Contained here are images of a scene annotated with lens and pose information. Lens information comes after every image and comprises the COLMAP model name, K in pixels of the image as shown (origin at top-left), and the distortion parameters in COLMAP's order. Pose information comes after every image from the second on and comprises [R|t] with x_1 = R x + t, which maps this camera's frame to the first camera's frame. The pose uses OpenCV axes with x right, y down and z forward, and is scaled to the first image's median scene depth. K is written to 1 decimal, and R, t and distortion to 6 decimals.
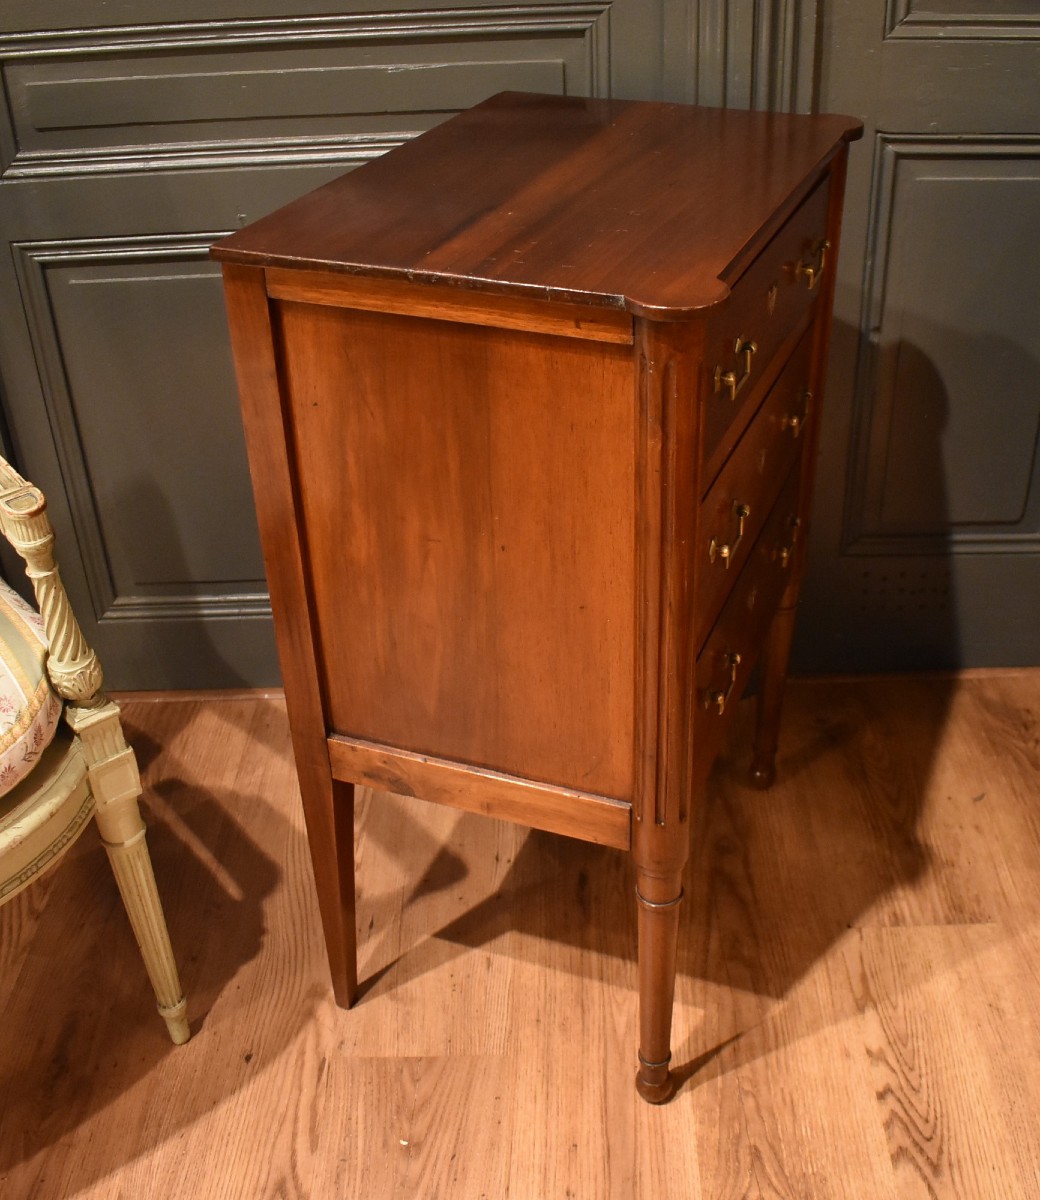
lens RADIAL K [[1391.5, 0, 567.2], [0, 1391.5, 593.6], [0, 0, 1]] dist [-0.091685, 0.000000]
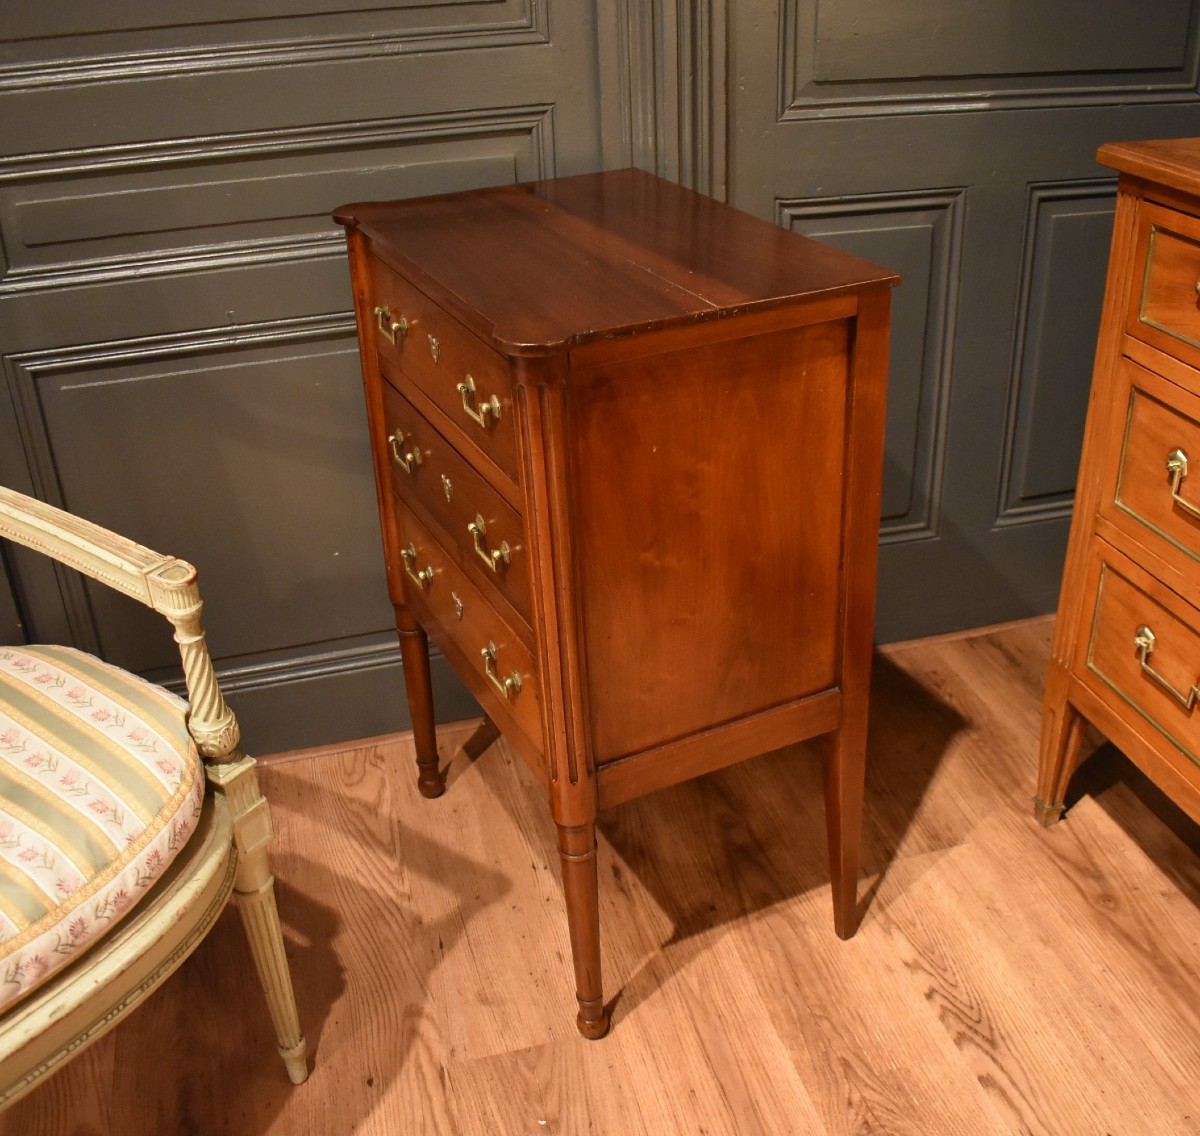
lens RADIAL K [[1319.3, 0, 630.0], [0, 1319.3, 562.2], [0, 0, 1]] dist [-0.091964, 0.000000]
pose [[0.965161, -0.123701, 0.230568, -0.207296], [0.140211, 0.988503, -0.056586, 0.023610], [-0.220918, 0.086943, 0.971409, -0.053731]]
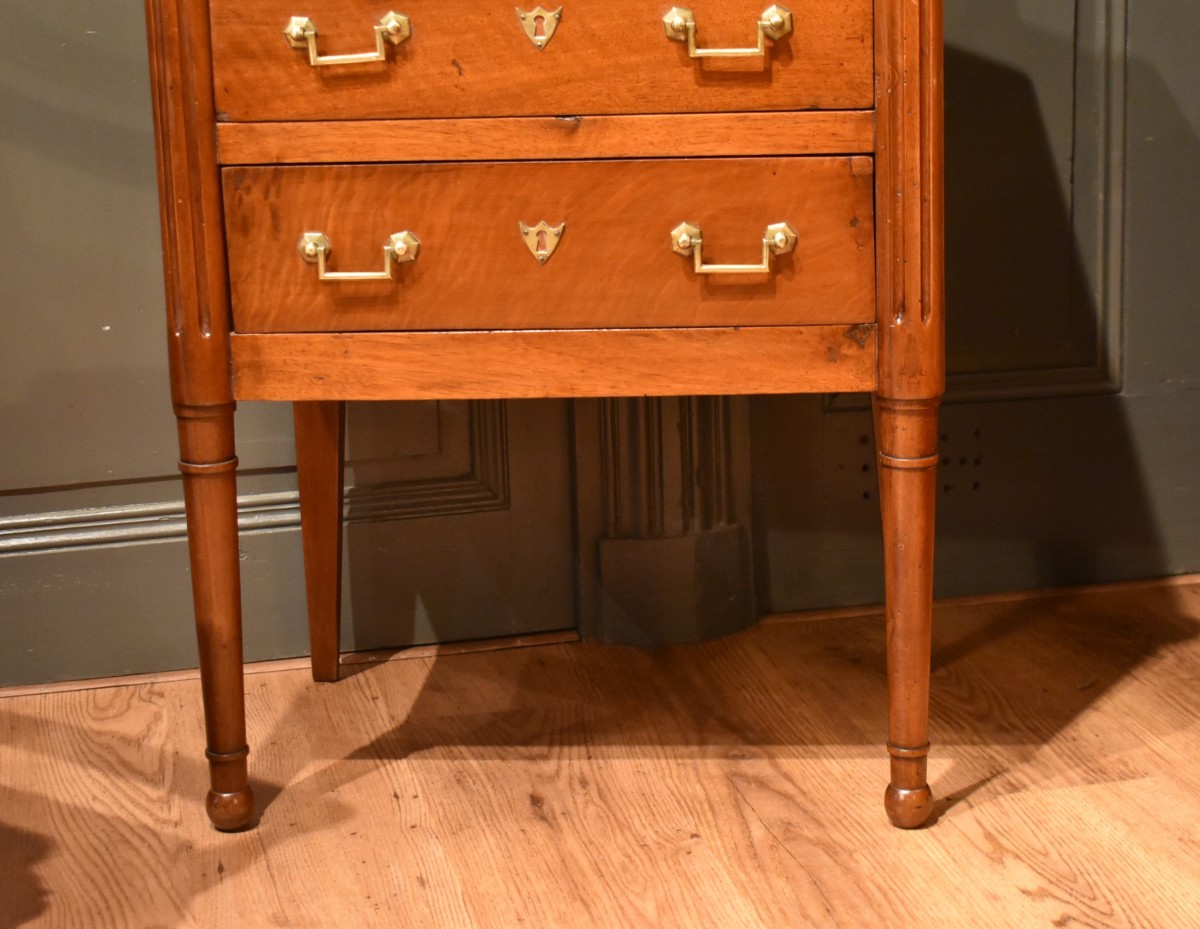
lens RADIAL K [[2407.0, 0, 609.6], [0, 2407.0, 451.5], [0, 0, 1]] dist [-0.006792, 0.000000]
pose [[0.978492, -0.053585, 0.199203, -0.184867], [0.116169, 0.941126, -0.317468, 0.449284], [-0.170464, 0.333781, 0.927110, -0.109537]]
